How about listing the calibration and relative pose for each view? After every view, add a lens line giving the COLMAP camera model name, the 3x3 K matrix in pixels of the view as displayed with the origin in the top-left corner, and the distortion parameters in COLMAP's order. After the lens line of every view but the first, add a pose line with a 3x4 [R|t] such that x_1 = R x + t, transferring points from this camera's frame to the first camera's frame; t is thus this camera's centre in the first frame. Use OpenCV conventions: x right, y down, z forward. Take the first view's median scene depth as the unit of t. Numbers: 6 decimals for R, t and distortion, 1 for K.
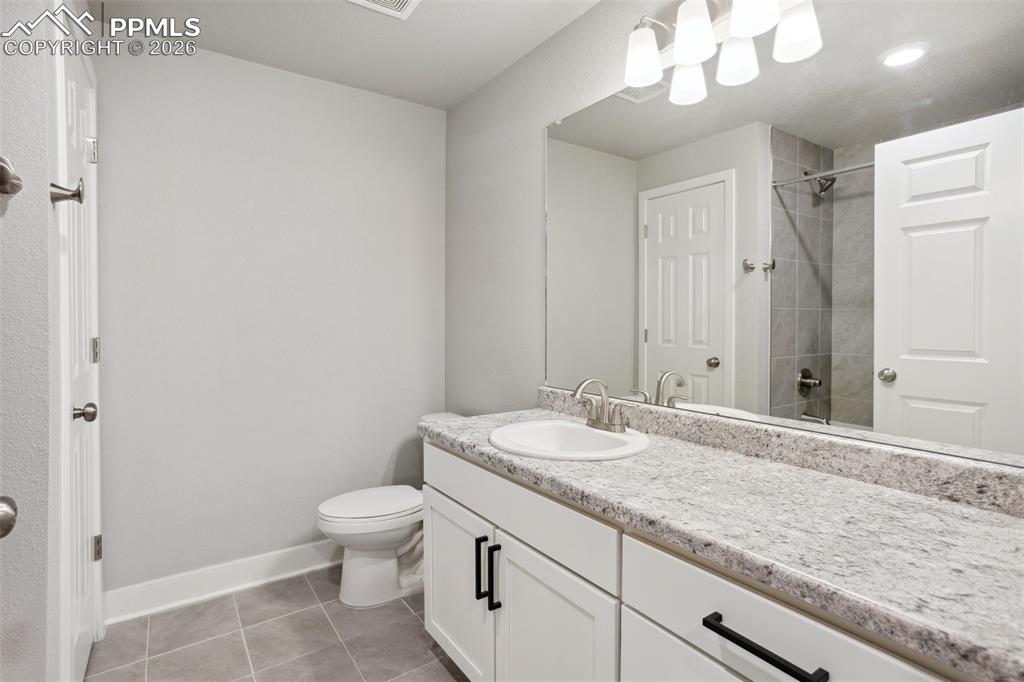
lens RADIAL K [[506.9, 0, 509.2], [0, 506.9, 328.0], [0, 0, 1]] dist [-0.053408, 0.032461]
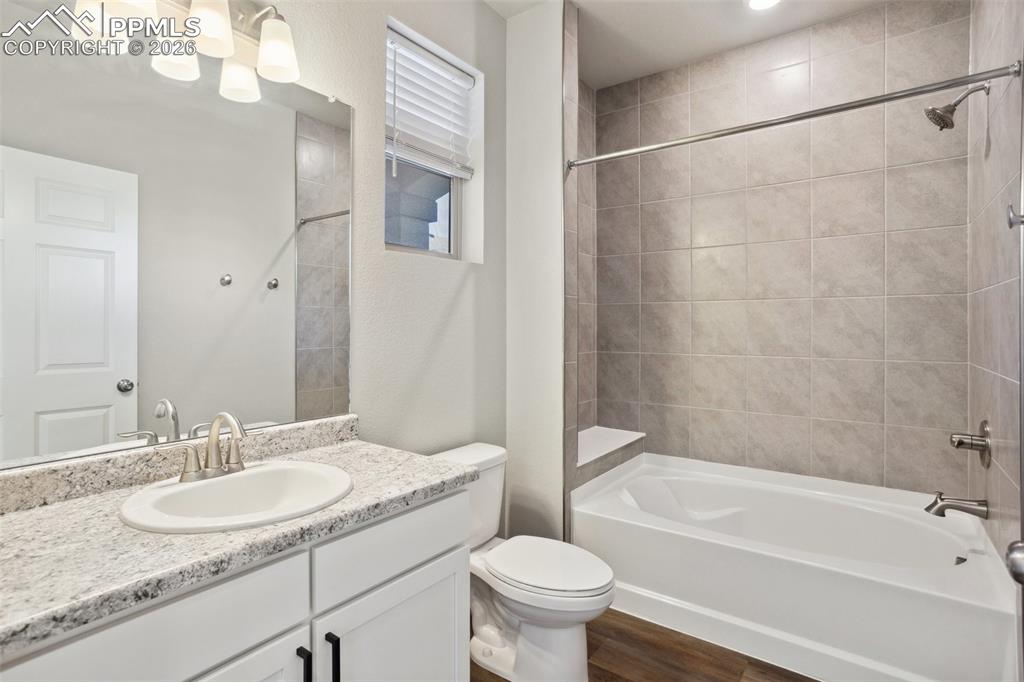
lens RADIAL K [[506.9, 0, 509.2], [0, 506.9, 328.0], [0, 0, 1]] dist [-0.053408, 0.032461]
pose [[-0.324936, -0.001880, 0.945734, -0.753881], [0.014154, 0.999876, 0.006850, -0.030731], [-0.945630, 0.015612, -0.324869, 0.863014]]
